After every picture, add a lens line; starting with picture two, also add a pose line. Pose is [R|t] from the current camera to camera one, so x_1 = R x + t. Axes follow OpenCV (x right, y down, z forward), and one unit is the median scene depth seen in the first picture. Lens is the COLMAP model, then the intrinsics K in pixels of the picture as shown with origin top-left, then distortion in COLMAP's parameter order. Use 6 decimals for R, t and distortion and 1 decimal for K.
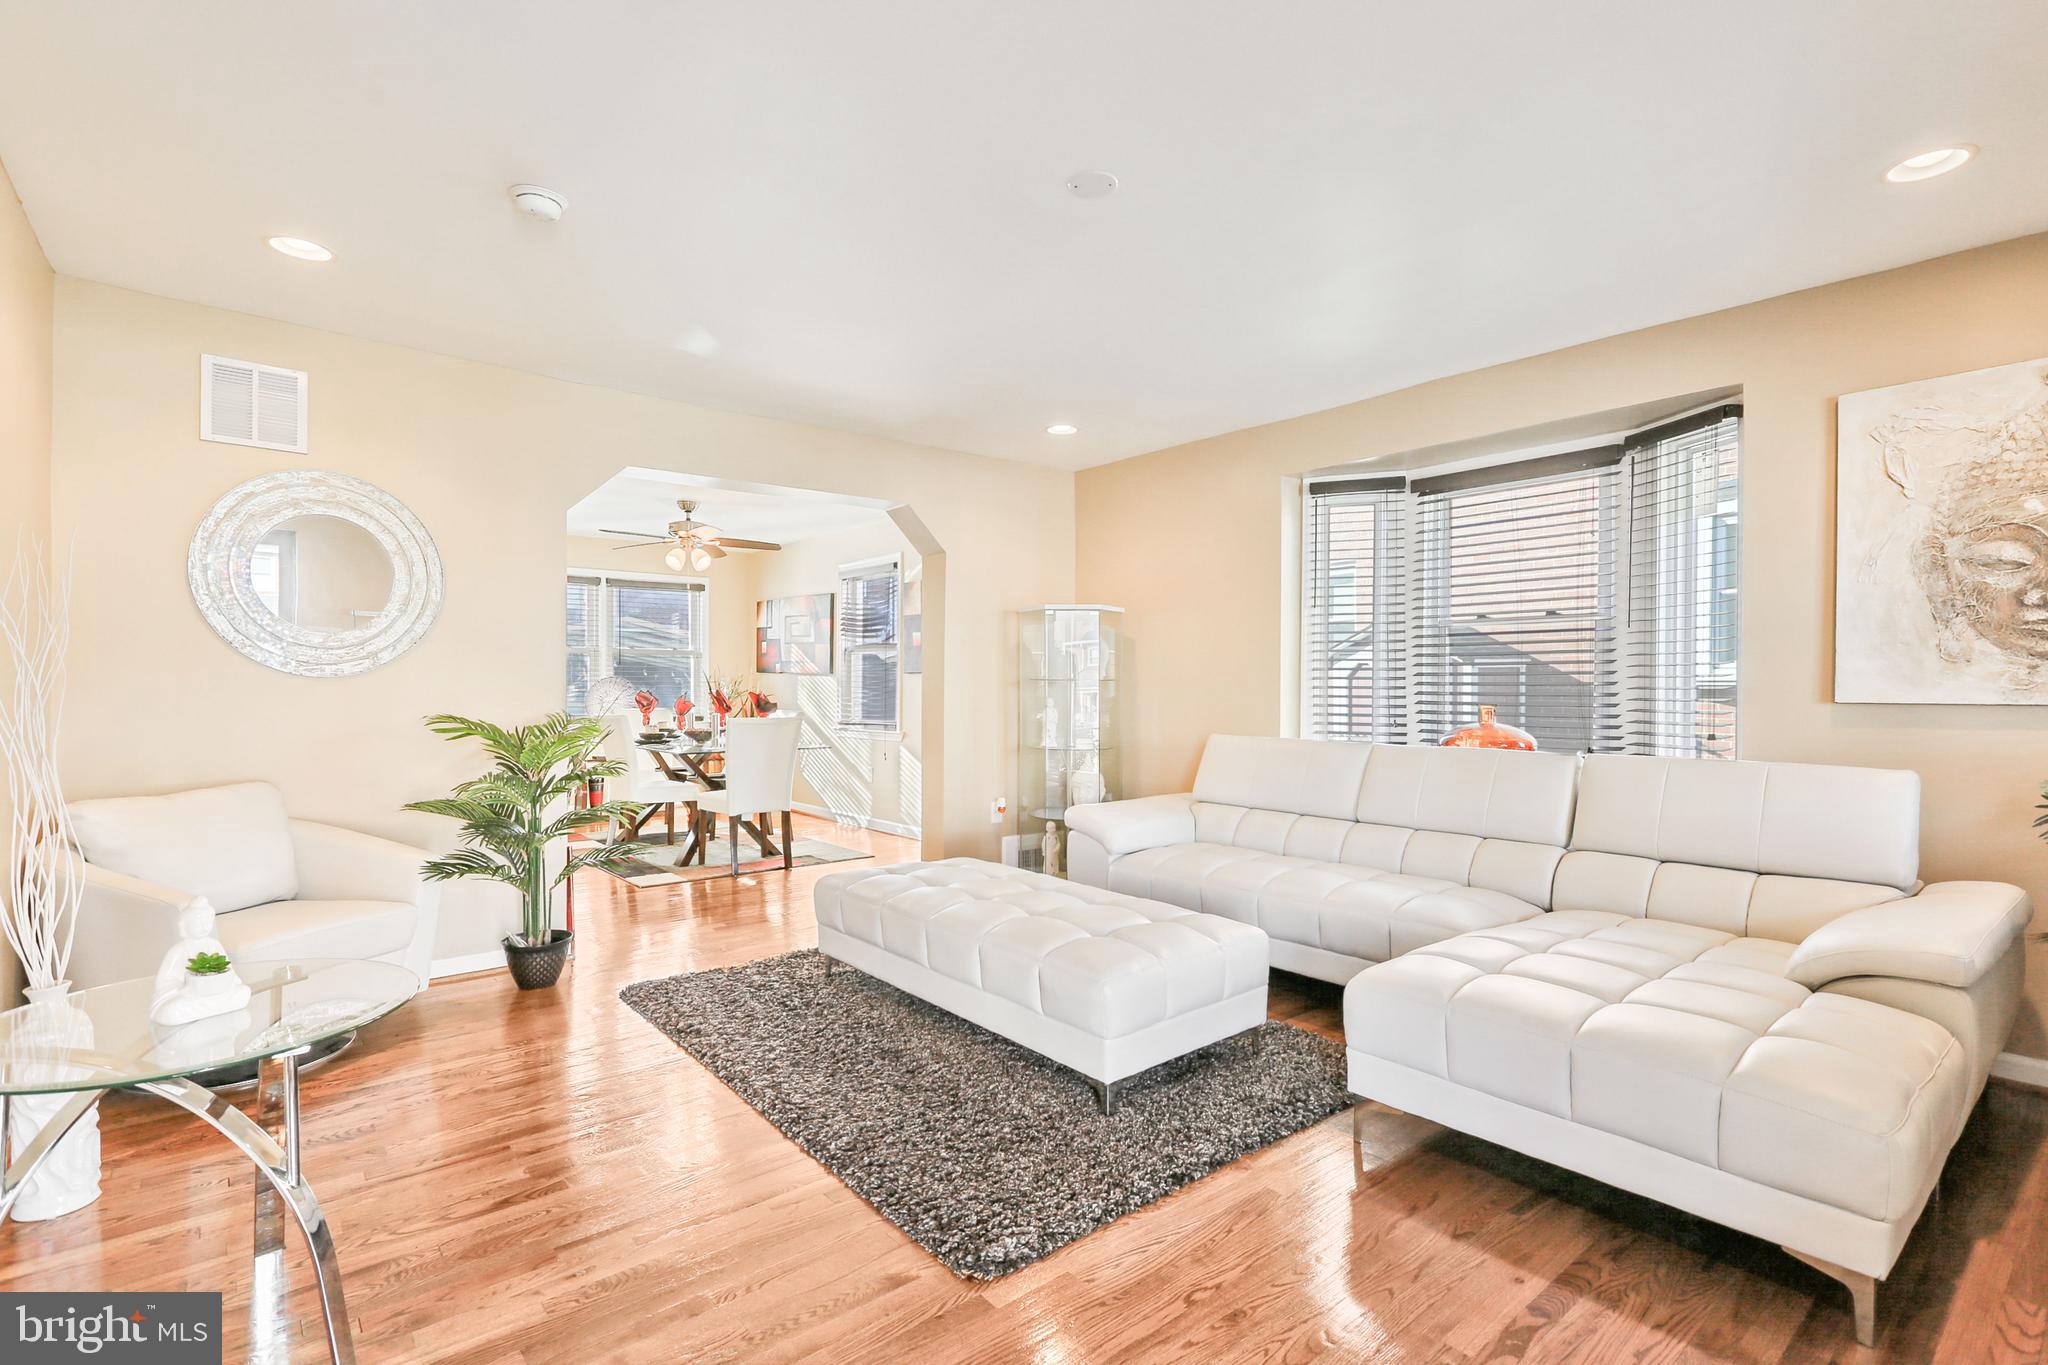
lens RADIAL K [[943.4, 0, 1011.7], [0, 943.4, 686.5], [0, 0, 1]] dist [0.004353, 0.000161]
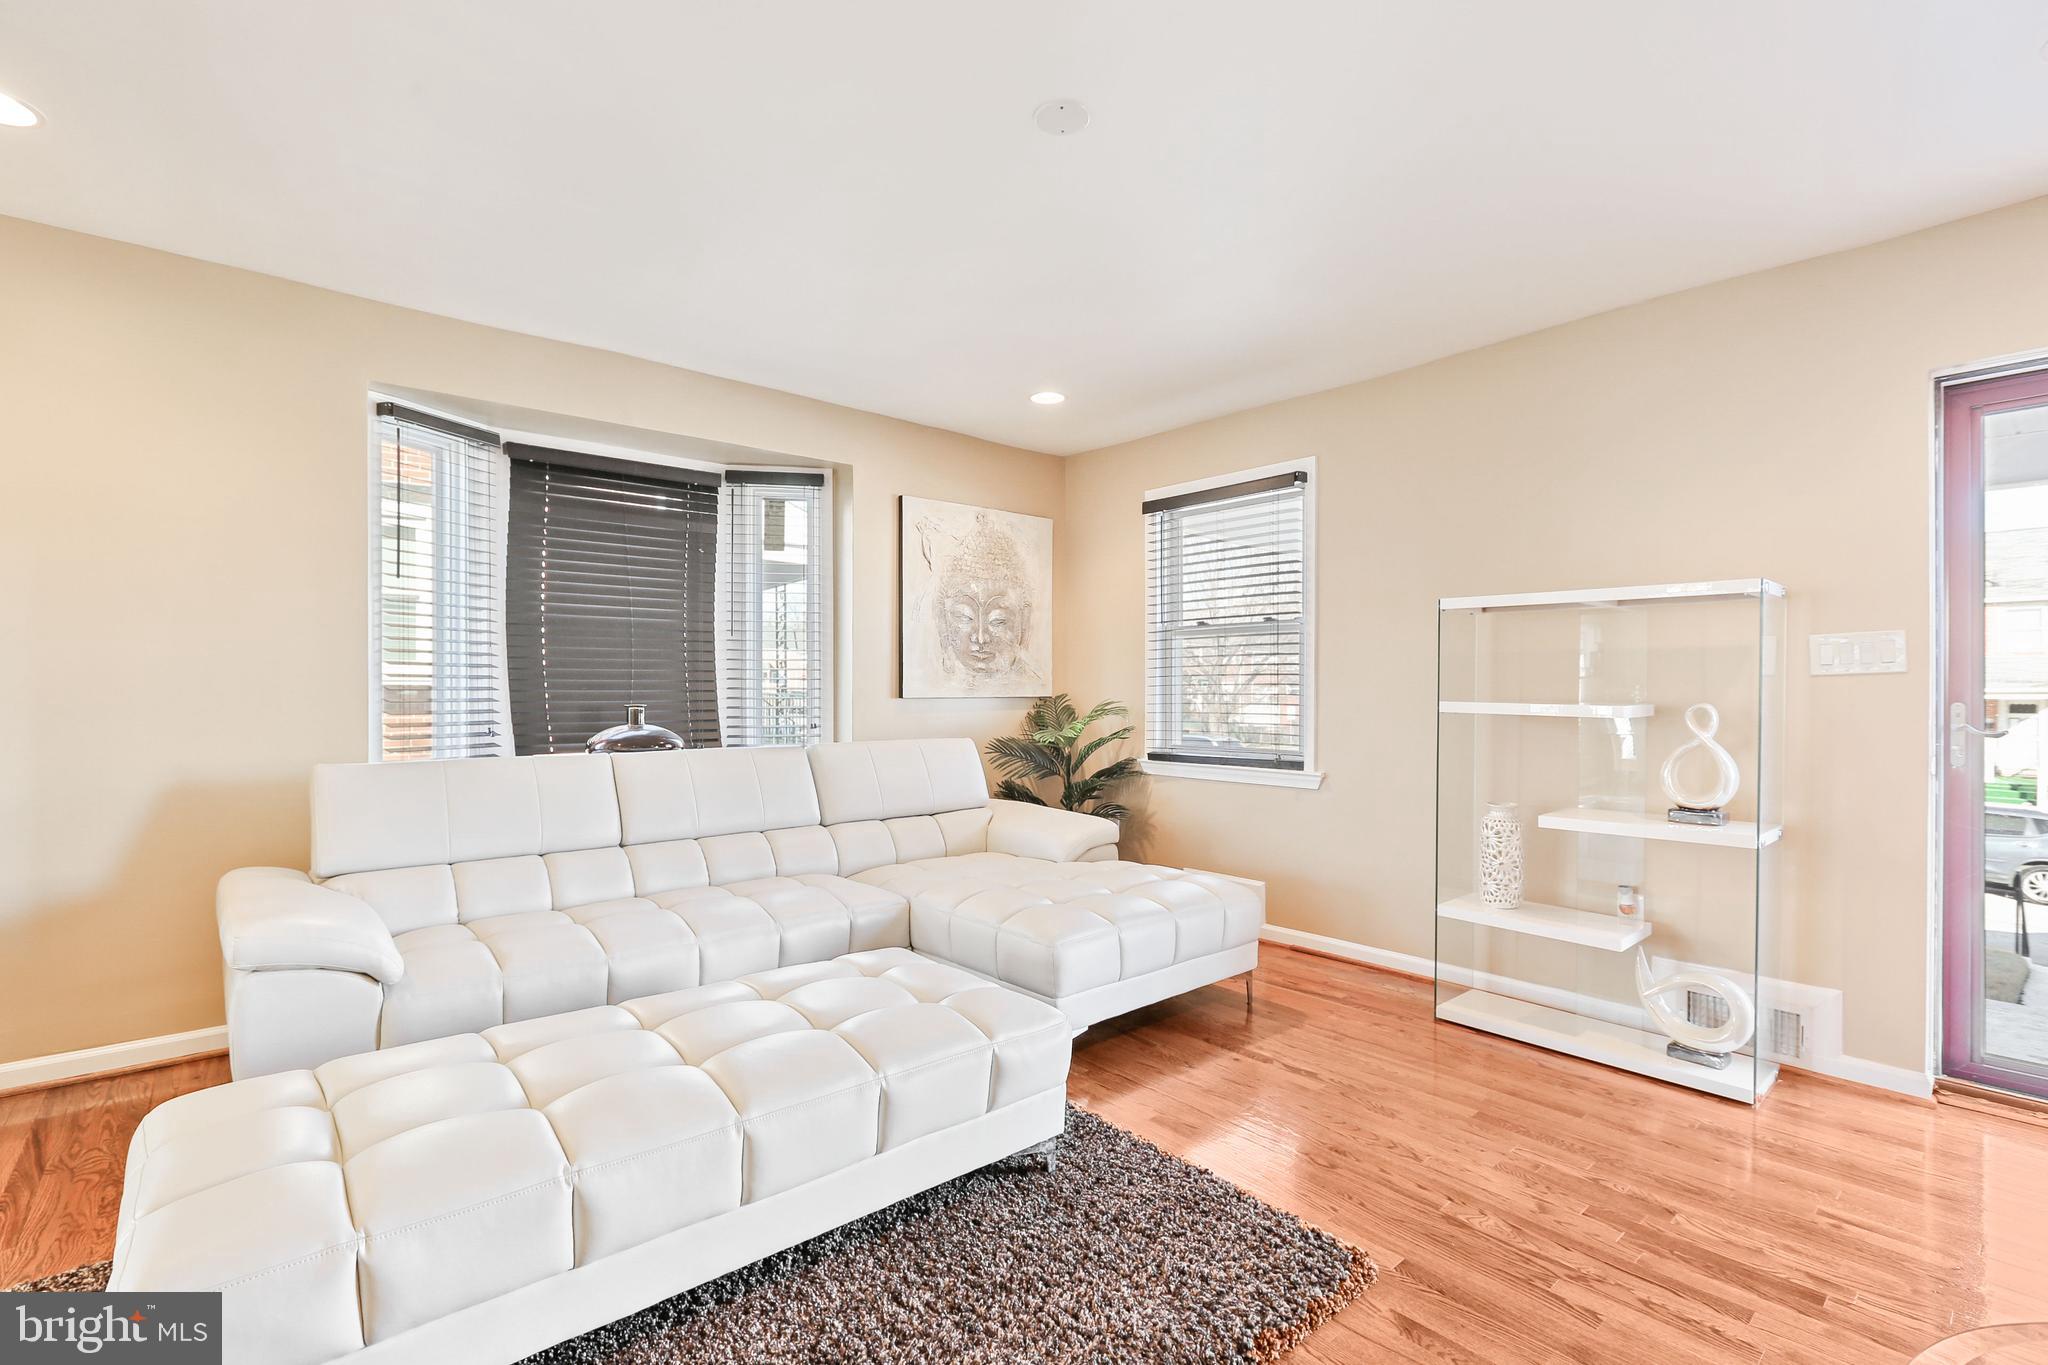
lens RADIAL K [[943.4, 0, 1013.1], [0, 943.4, 675.5], [0, 0, 1]] dist [0.004353, 0.000161]
pose [[-0.019930, 0.019543, 0.999610, -0.683318], [0.002973, 0.999806, -0.019488, 0.012443], [-0.999797, 0.002583, -0.019984, 0.920439]]
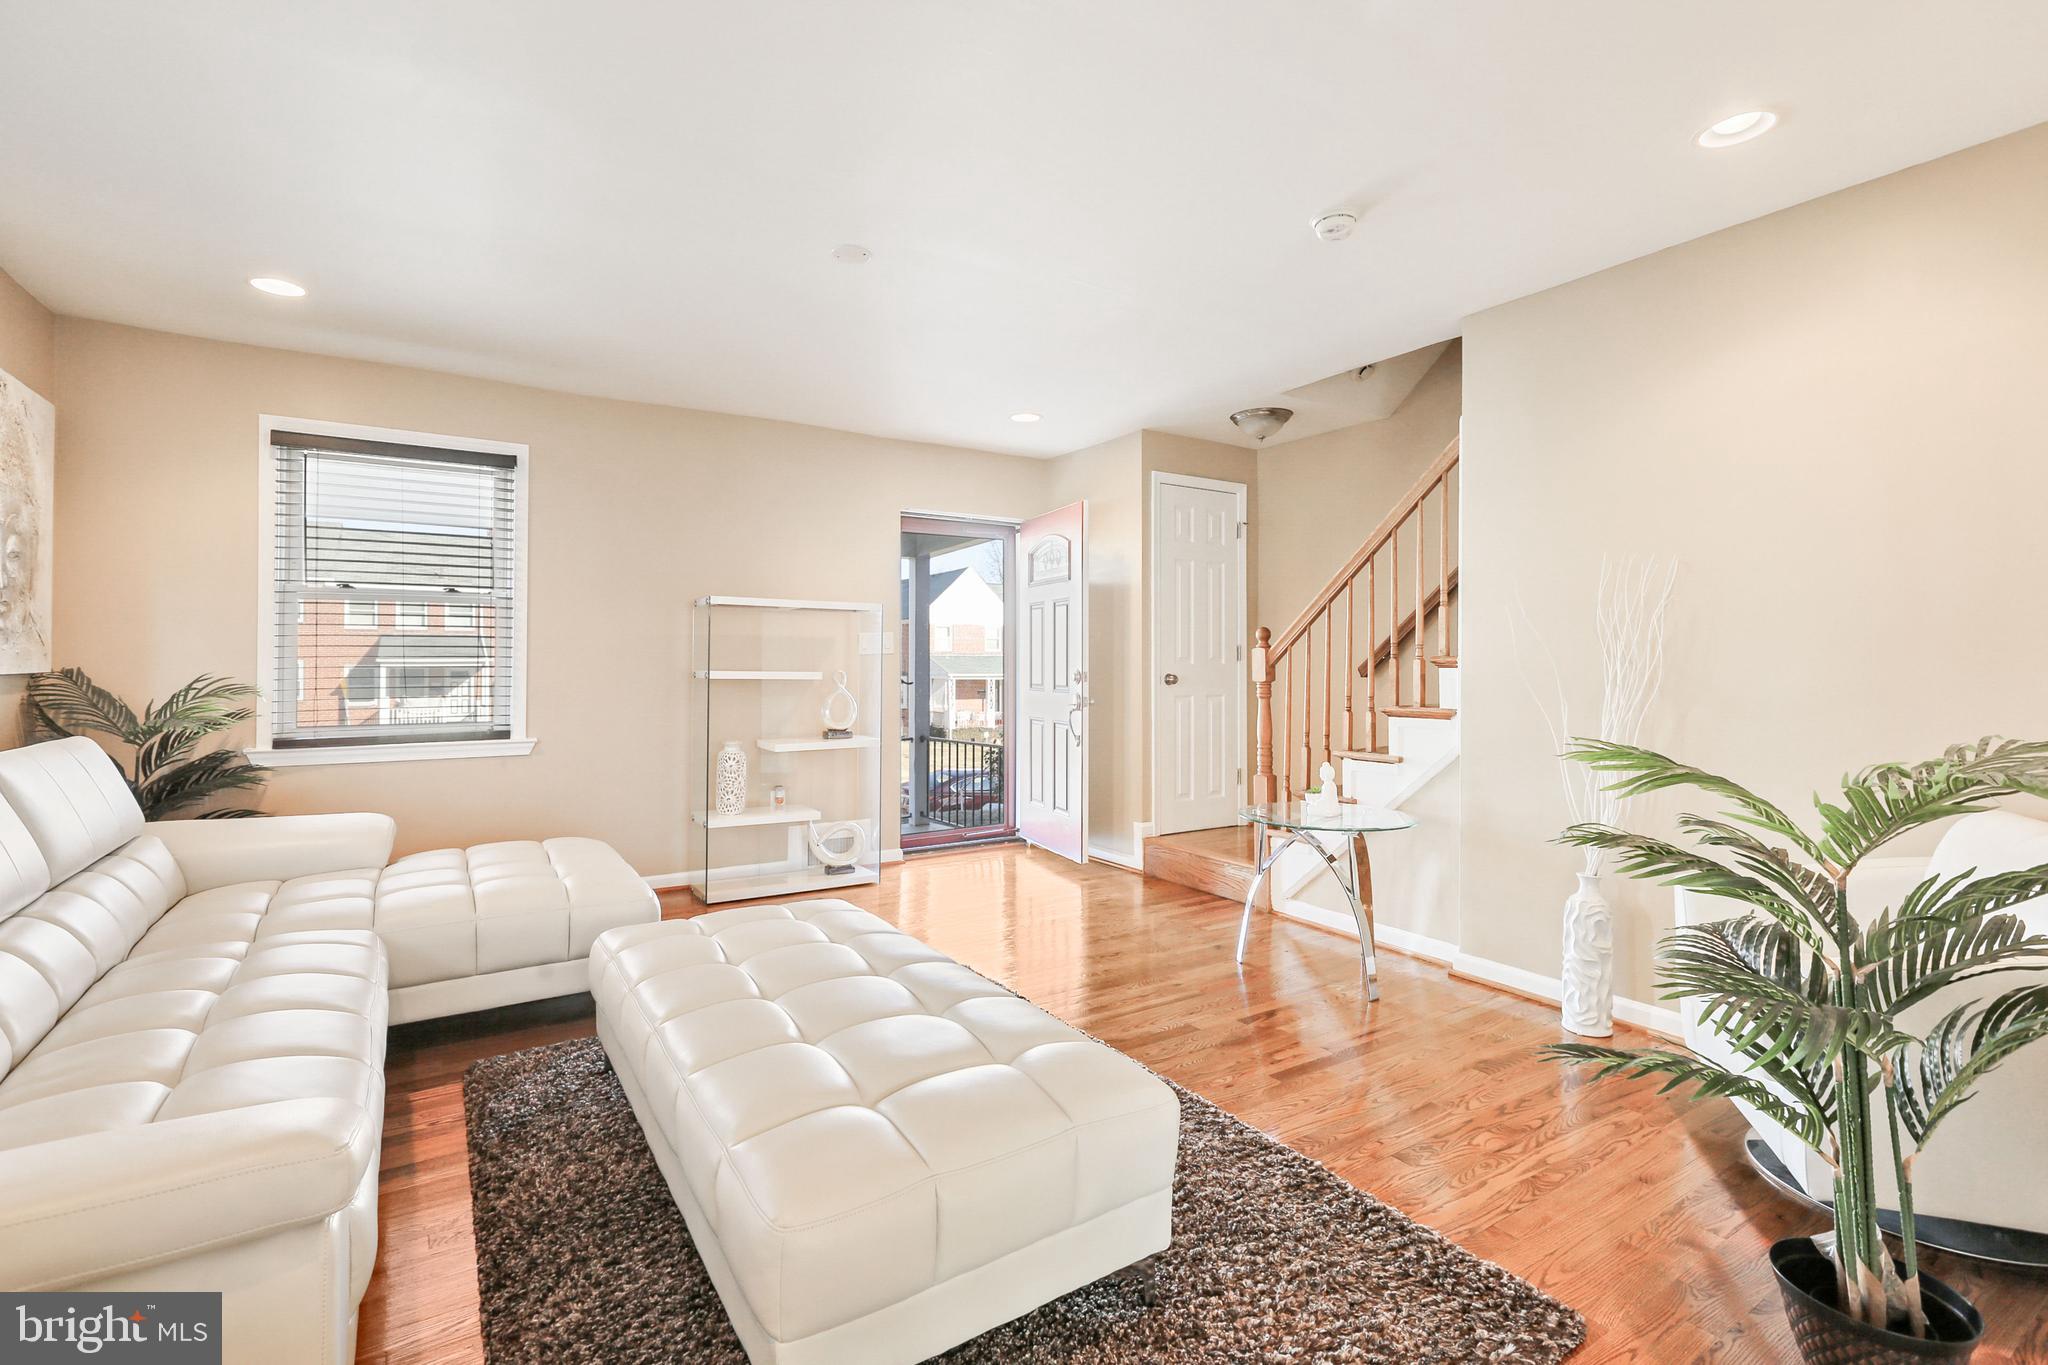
lens RADIAL K [[943.4, 0, 1024.1], [0, 943.4, 678.8], [0, 0, 1]] dist [0.004353, 0.000161]
pose [[-0.992593, 0.005202, 0.121375, -0.245646], [0.007130, 0.999855, 0.015451, 0.016026], [-0.121277, 0.016202, -0.992486, 1.887940]]
